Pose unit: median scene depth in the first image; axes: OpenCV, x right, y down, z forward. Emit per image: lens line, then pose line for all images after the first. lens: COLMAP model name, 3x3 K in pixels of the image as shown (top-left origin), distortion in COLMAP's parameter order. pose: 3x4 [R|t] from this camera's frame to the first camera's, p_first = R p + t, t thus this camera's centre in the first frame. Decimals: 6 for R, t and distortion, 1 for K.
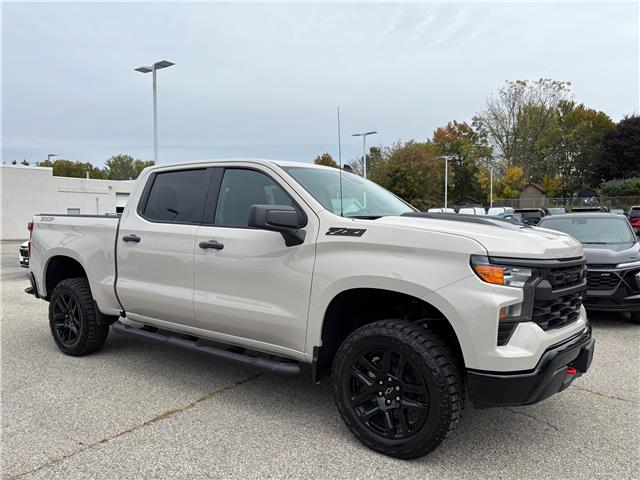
lens RADIAL K [[491.2, 0, 318.3], [0, 491.2, 240.7], [0, 0, 1]] dist [0.060401, -0.053784]
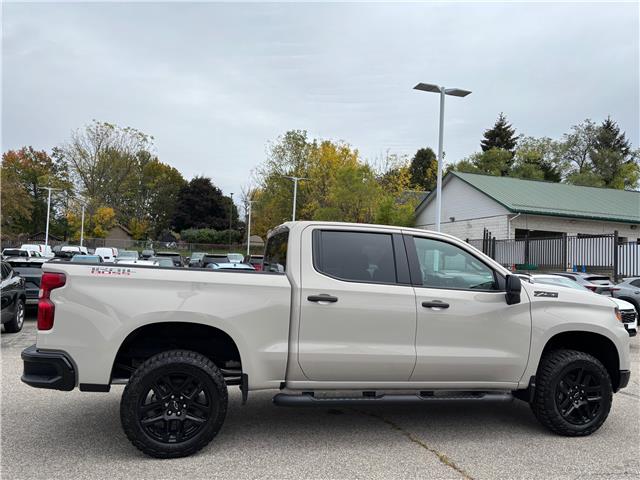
lens RADIAL K [[491.2, 0, 318.3], [0, 491.2, 240.7], [0, 0, 1]] dist [0.060401, -0.053784]
pose [[0.630268, 0.064822, 0.773667, -0.110912], [-0.005478, 0.996855, -0.079059, -0.004062], [-0.776358, 0.045590, 0.628641, 0.040845]]
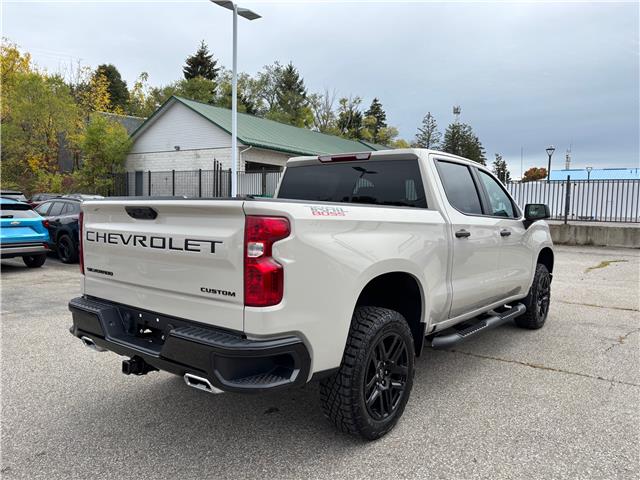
lens RADIAL K [[491.2, 0, 318.3], [0, 491.2, 240.7], [0, 0, 1]] dist [0.060401, -0.053784]
pose [[0.022322, -0.068694, 0.997388, -0.126674], [0.026159, 0.997335, 0.068105, -0.005929], [-0.999409, 0.024570, 0.024059, 0.123403]]
